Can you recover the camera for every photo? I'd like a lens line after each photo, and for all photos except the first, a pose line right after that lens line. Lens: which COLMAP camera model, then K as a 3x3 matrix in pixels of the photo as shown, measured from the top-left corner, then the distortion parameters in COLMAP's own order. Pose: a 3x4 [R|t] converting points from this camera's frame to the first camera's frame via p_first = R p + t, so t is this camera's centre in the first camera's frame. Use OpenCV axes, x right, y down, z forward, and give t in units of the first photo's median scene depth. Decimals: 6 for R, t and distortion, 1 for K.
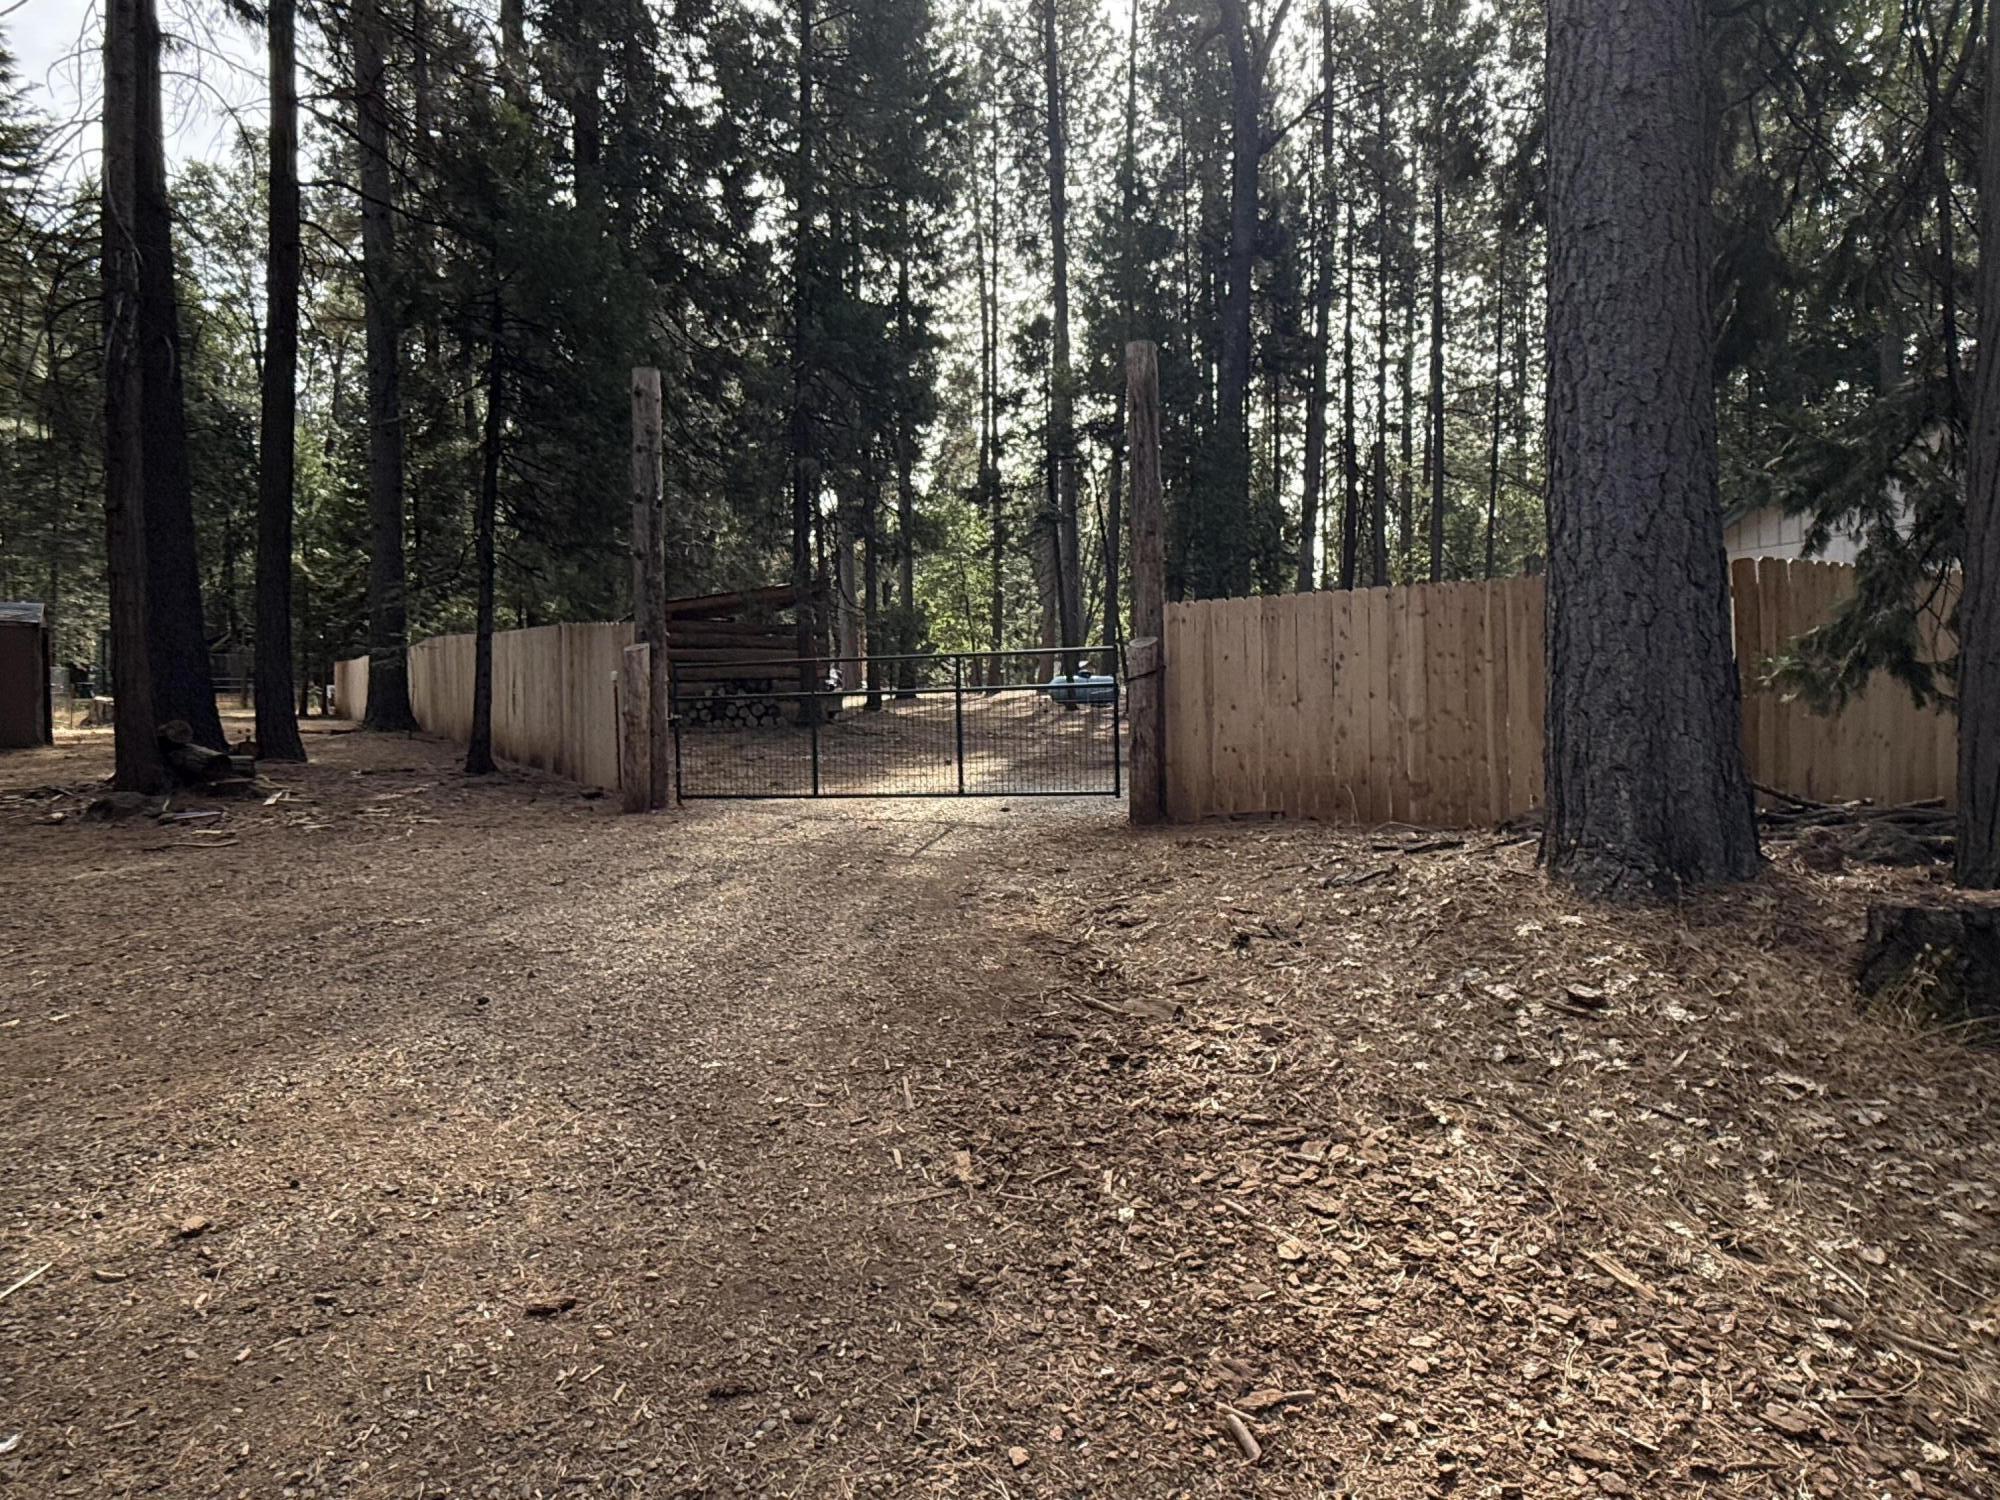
lens RADIAL K [[1224.7, 0, 1003.1], [0, 1224.7, 744.0], [0, 0, 1]] dist [0.001931, -0.000775]
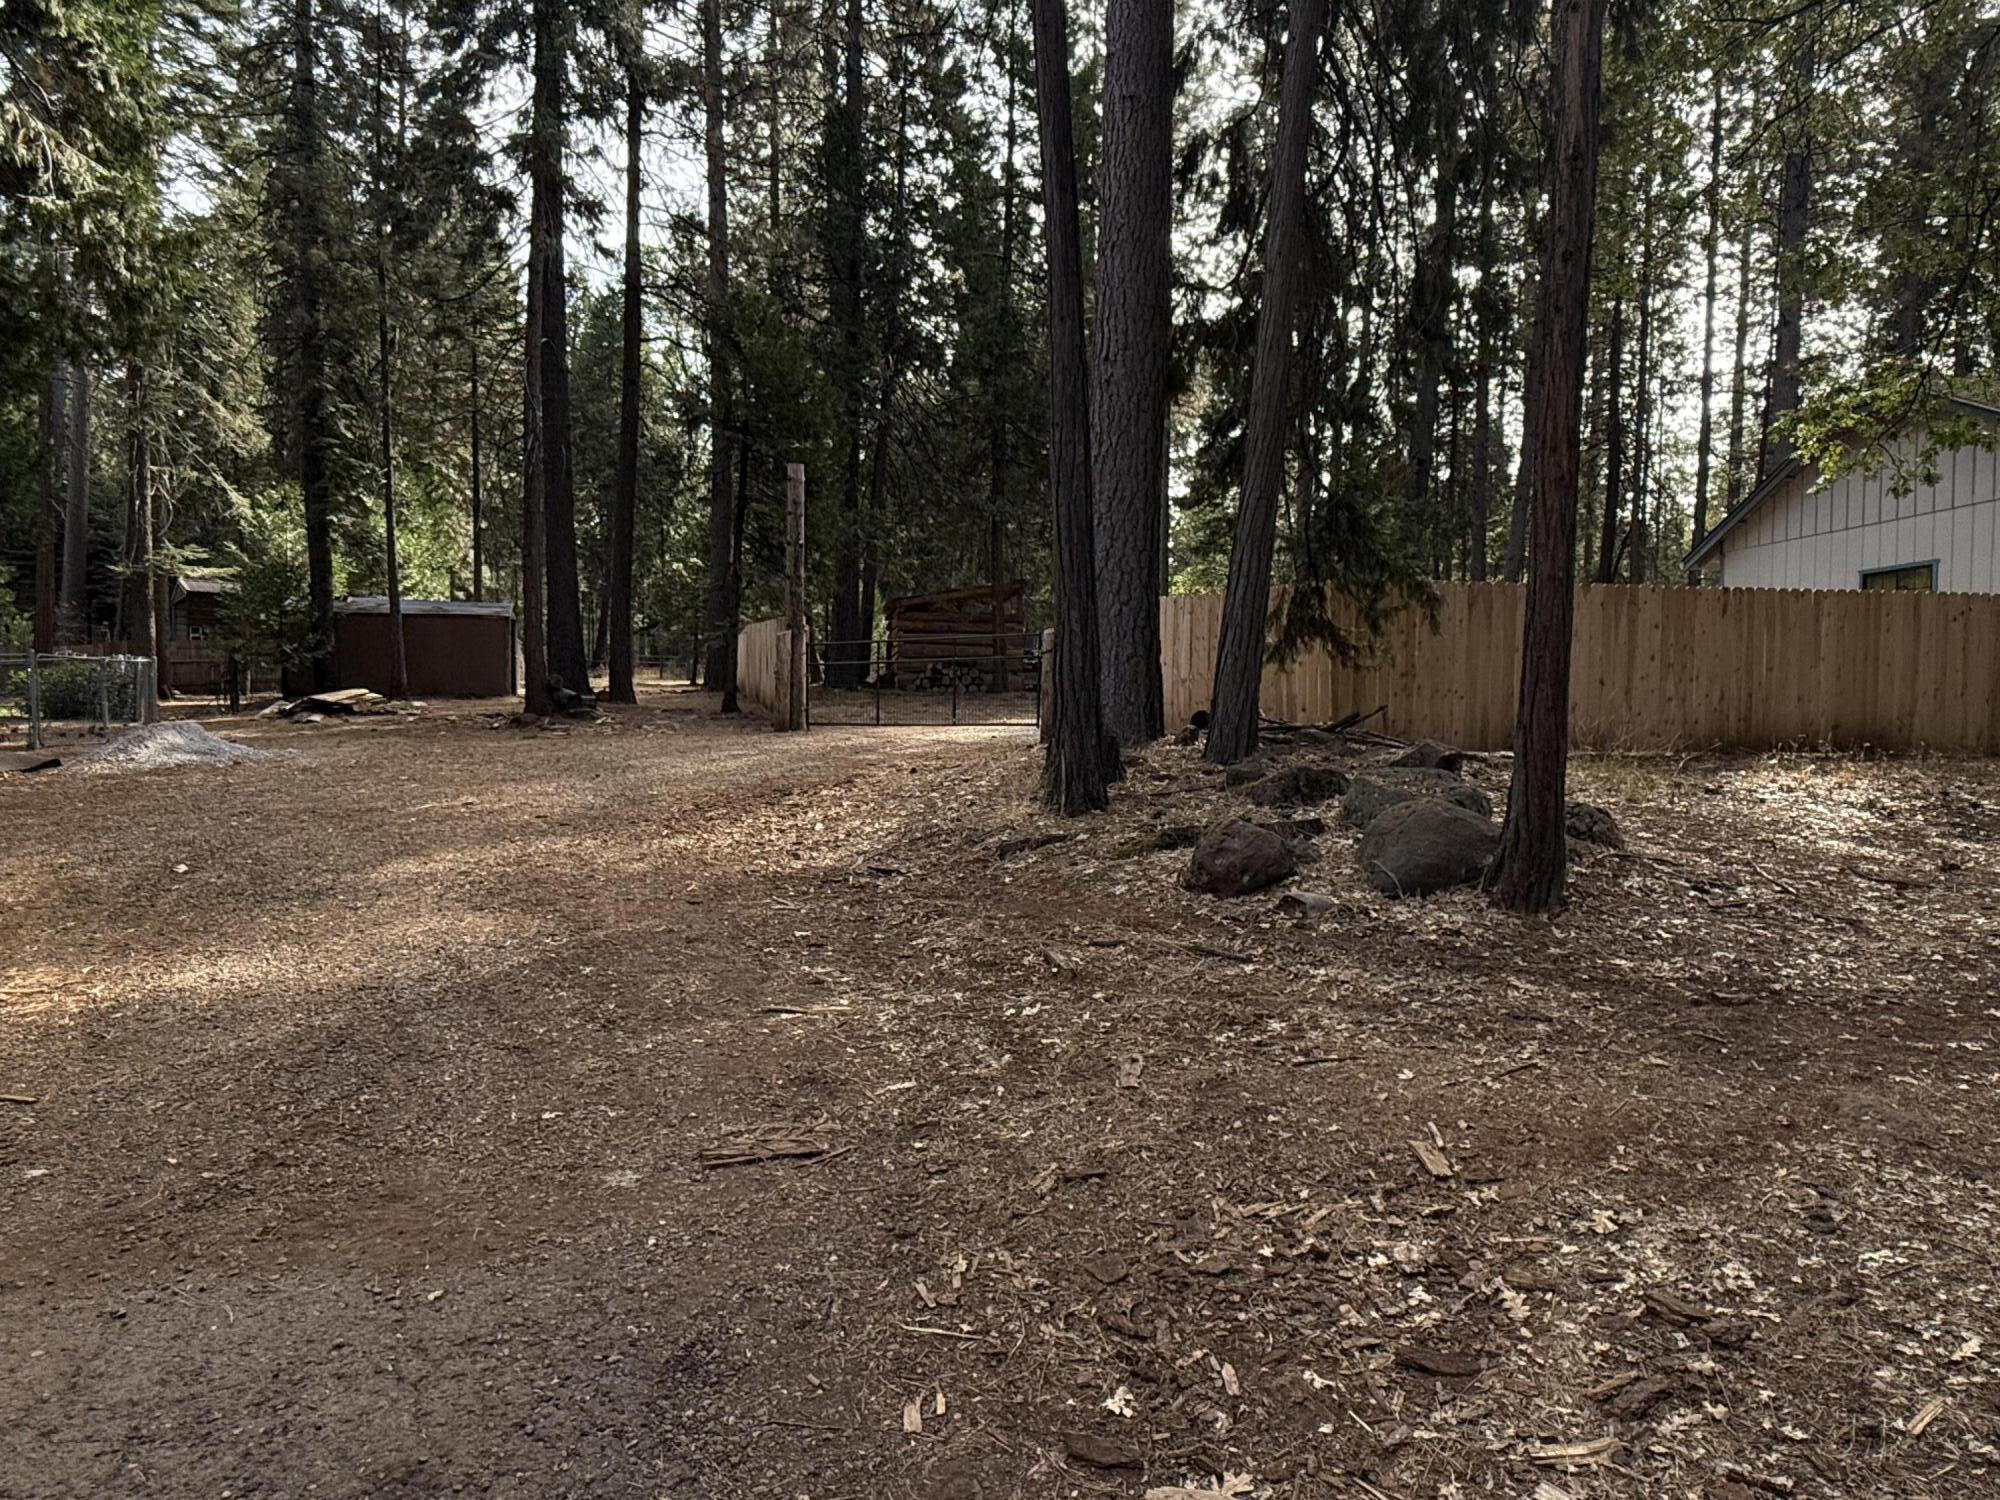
lens RADIAL K [[1224.7, 0, 997.0], [0, 1224.7, 751.6], [0, 0, 1]] dist [0.001931, -0.000775]
pose [[0.949803, 0.028792, -0.311522, 0.489210], [-0.022407, 0.999459, 0.024056, 0.034975], [0.312047, -0.015868, 0.949934, -0.486440]]
